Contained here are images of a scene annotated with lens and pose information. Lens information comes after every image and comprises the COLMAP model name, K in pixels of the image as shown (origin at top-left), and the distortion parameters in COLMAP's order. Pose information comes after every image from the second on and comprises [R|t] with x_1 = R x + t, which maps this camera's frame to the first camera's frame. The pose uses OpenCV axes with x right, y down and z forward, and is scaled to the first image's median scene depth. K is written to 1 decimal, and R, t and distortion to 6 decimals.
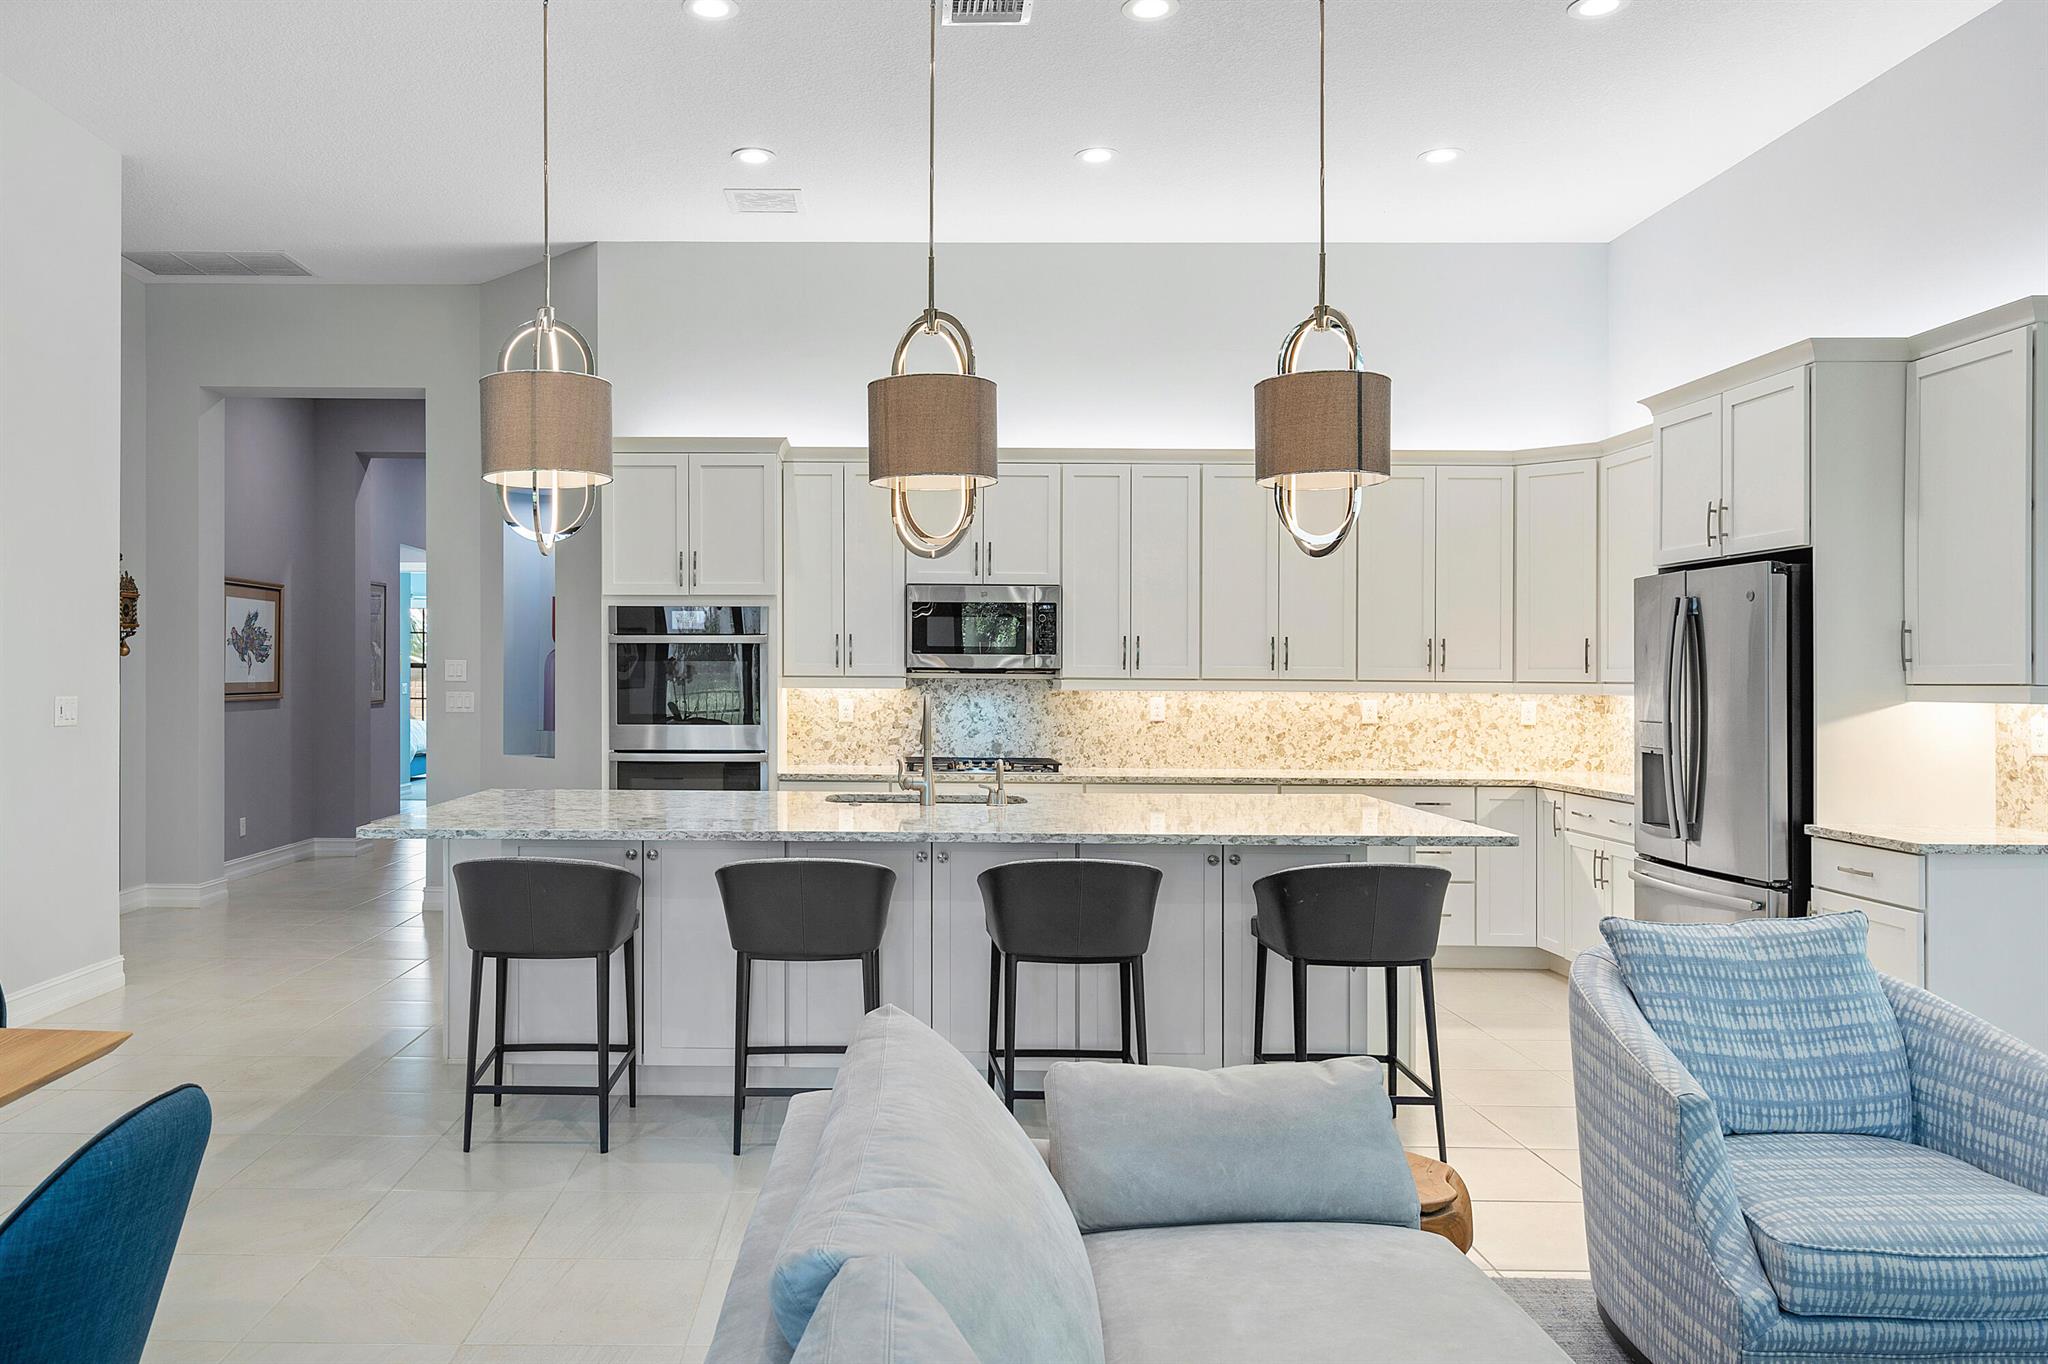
lens RADIAL K [[1545.9, 0, 893.7], [0, 1545.9, 672.6], [0, 0, 1]] dist [-0.003909, 0.004673]
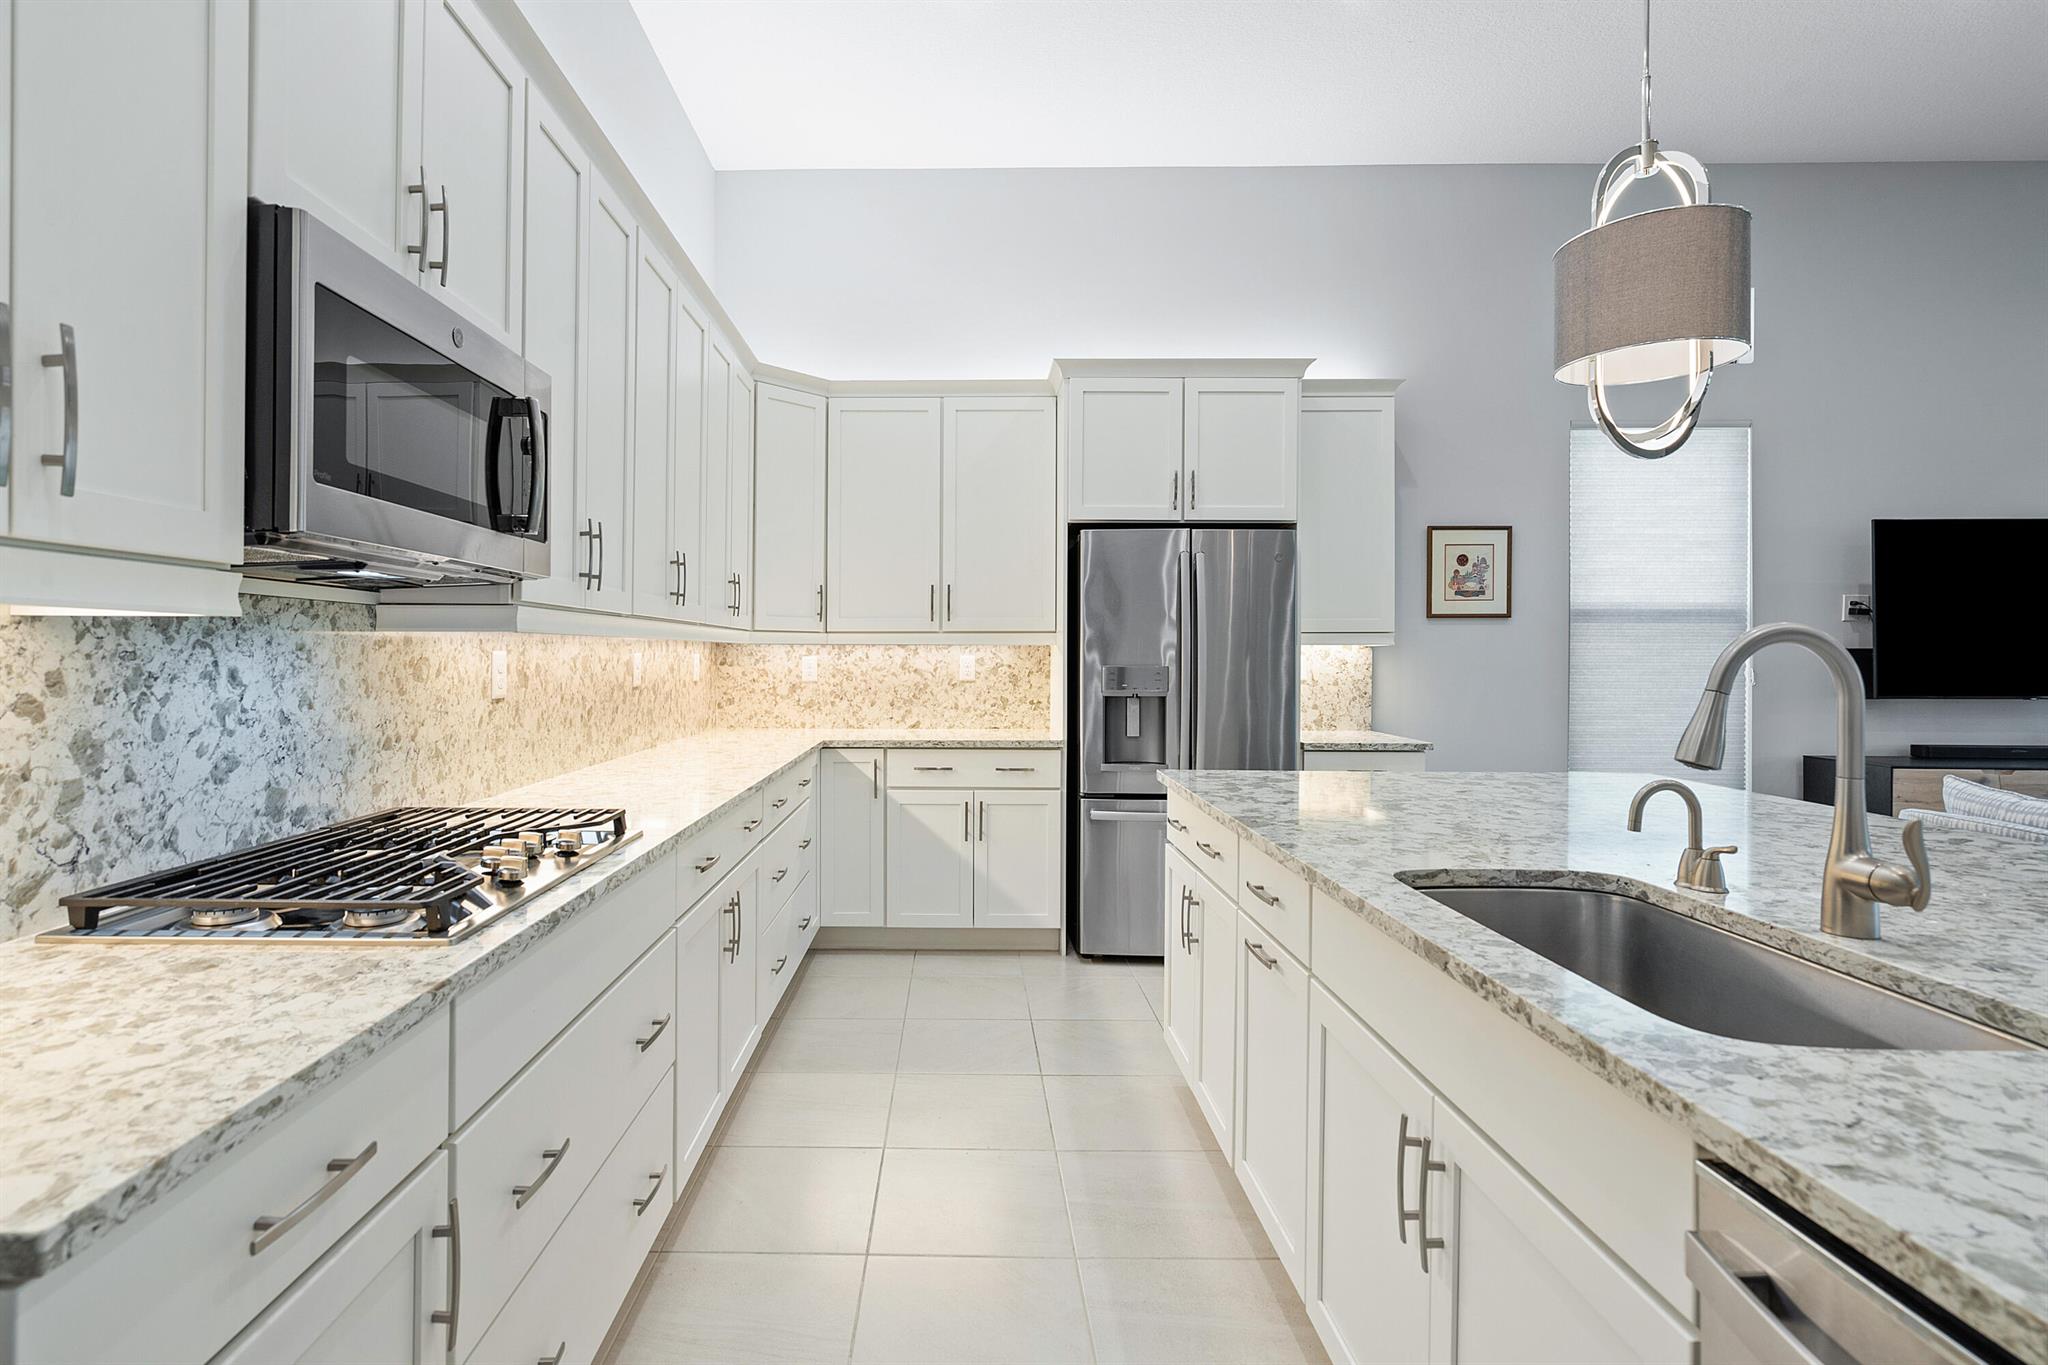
lens RADIAL K [[999.1, 0, 947.2], [0, 999.1, 645.3], [0, 0, 1]] dist [0.000545, 0.000275]
pose [[0.004490, 0.001828, 0.999988, -0.157668], [-0.003935, 0.999991, -0.001810, 0.015183], [-0.999982, -0.003926, 0.004498, 0.904539]]
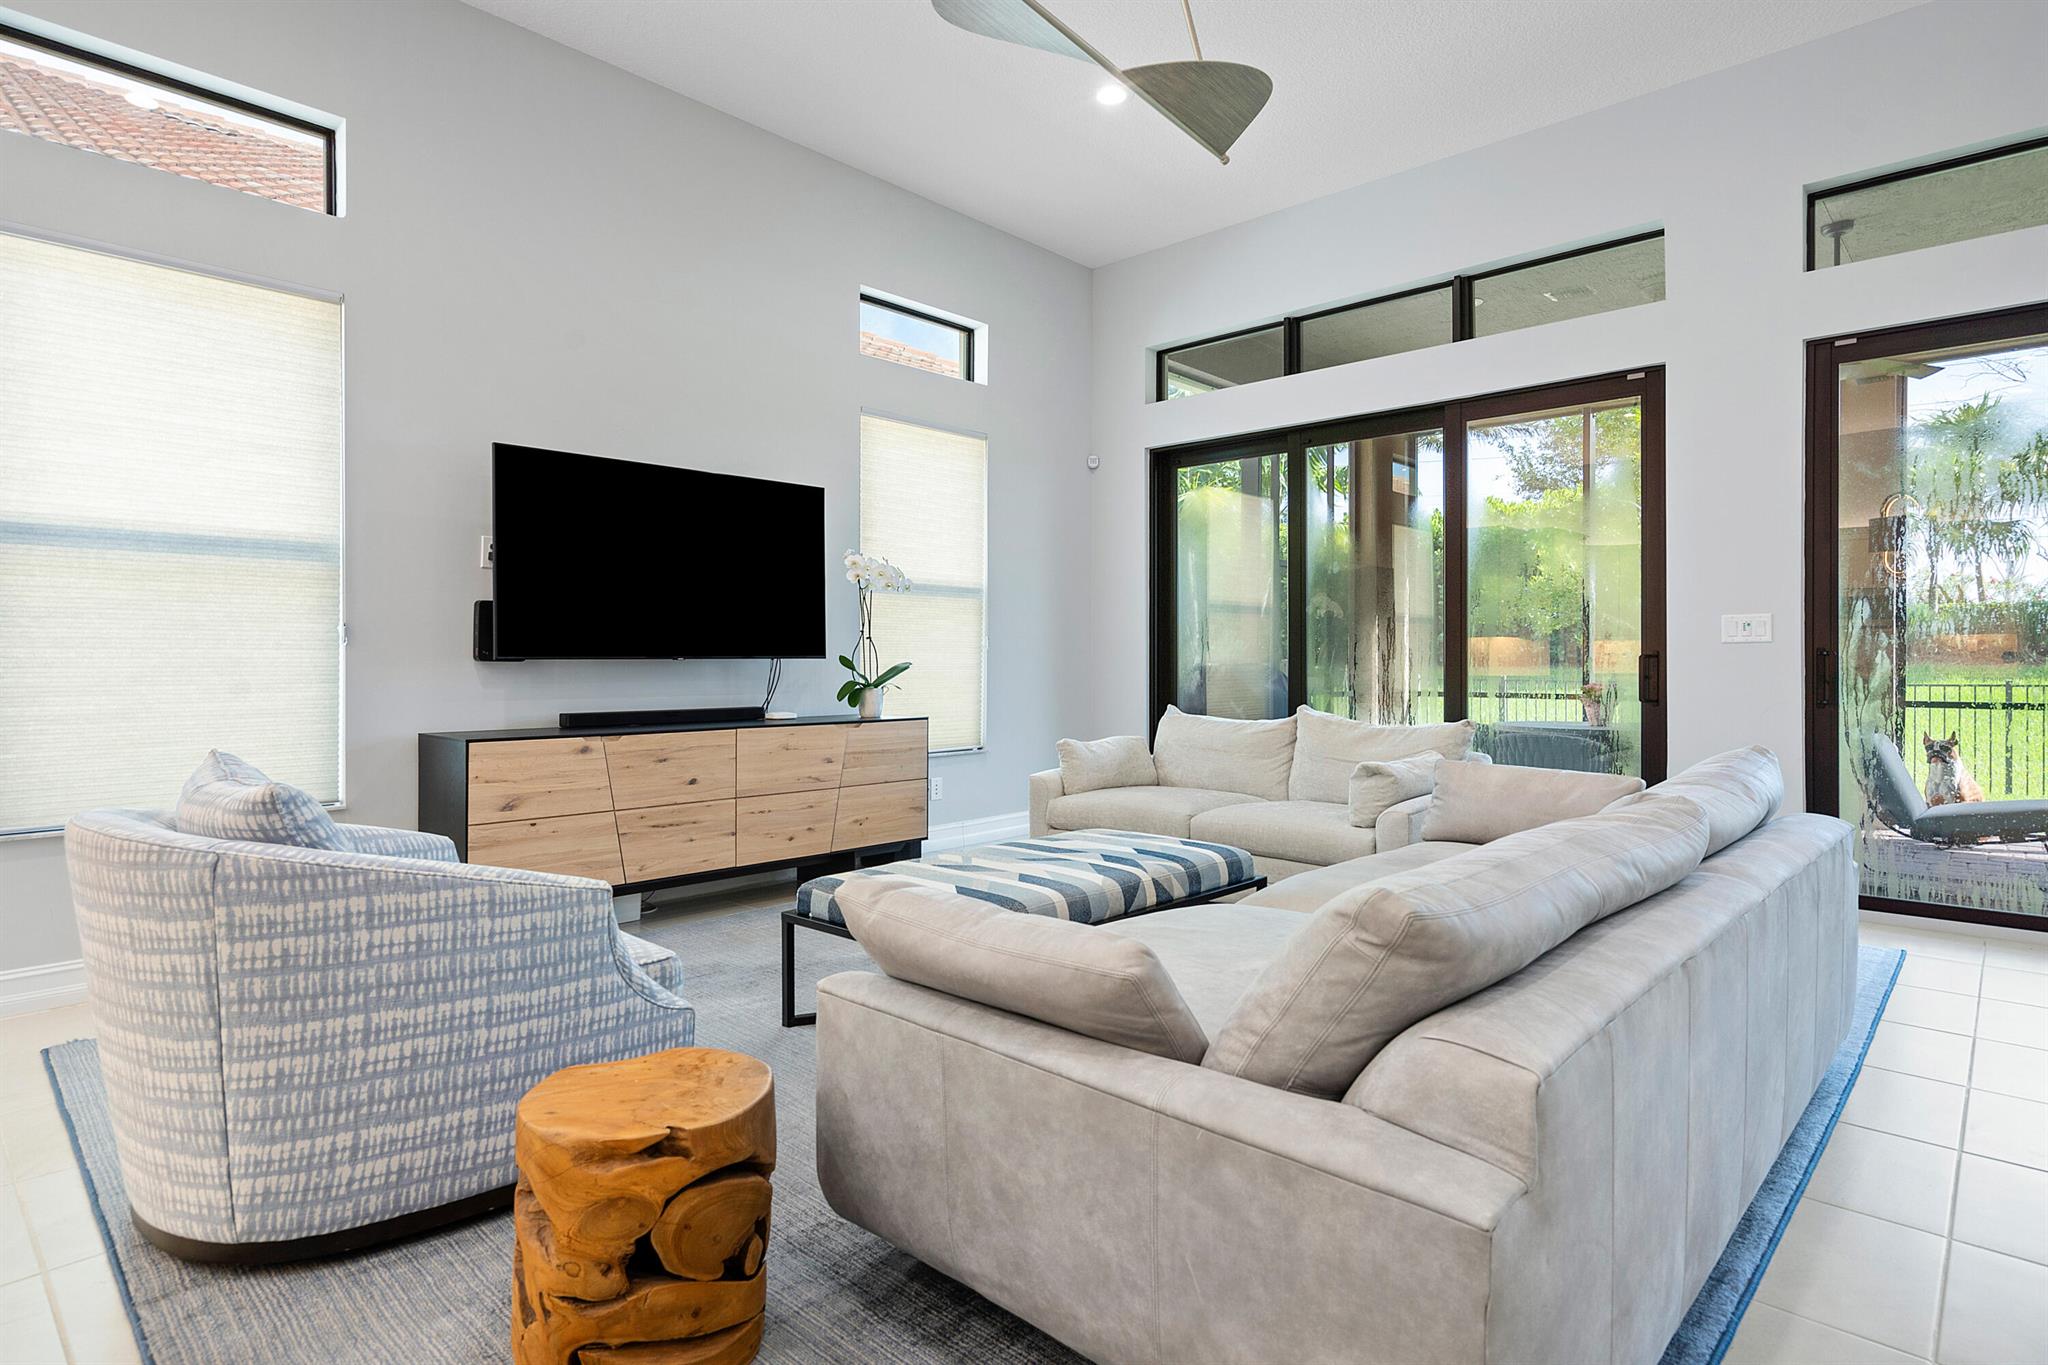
lens RADIAL K [[1044.5, 0, 1110.3], [0, 1044.5, 650.9], [0, 0, 1]] dist [-0.000794, 0.000011]
pose [[-0.755905, -0.006800, 0.654646, -0.122229], [-0.007761, 0.999969, 0.001426, 0.037990], [-0.654635, -0.004003, -0.755935, 0.511569]]
